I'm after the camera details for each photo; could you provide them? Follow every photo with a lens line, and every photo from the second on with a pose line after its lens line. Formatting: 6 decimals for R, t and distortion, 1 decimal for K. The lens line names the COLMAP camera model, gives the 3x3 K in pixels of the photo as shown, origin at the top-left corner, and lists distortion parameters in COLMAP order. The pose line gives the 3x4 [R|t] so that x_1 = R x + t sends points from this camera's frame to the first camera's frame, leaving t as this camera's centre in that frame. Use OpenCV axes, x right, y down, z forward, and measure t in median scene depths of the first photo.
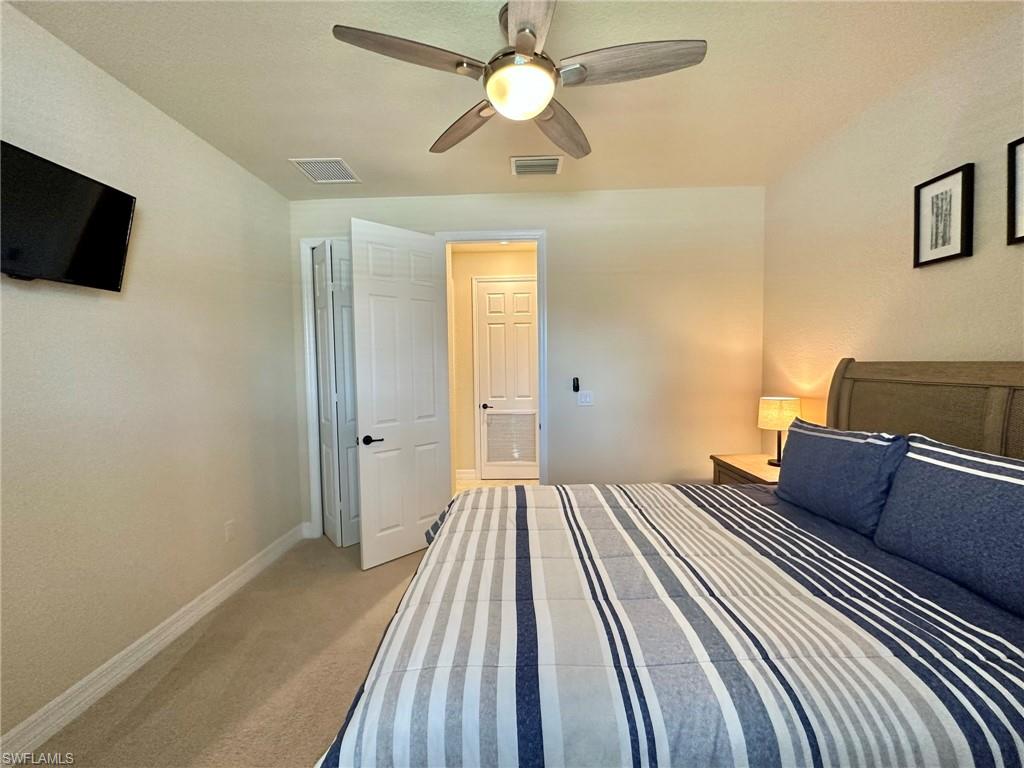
lens RADIAL K [[412.2, 0, 512.9], [0, 412.2, 381.8], [0, 0, 1]] dist [-0.003121, -0.000168]
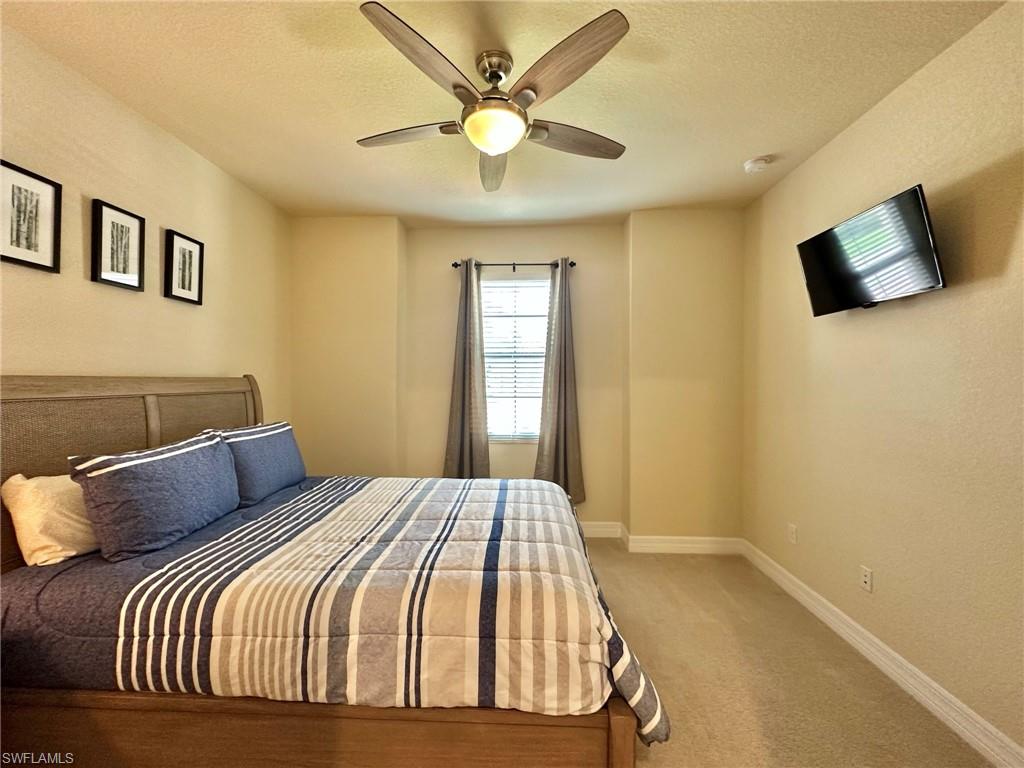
lens RADIAL K [[409.9, 0, 514.1], [0, 409.9, 383.4], [0, 0, 1]] dist [-0.002011, 0.000473]
pose [[-0.999786, 0.014649, 0.014629, -0.036197], [0.015490, 0.998133, 0.059085, -0.071947], [-0.013736, 0.059299, -0.998146, 1.920779]]
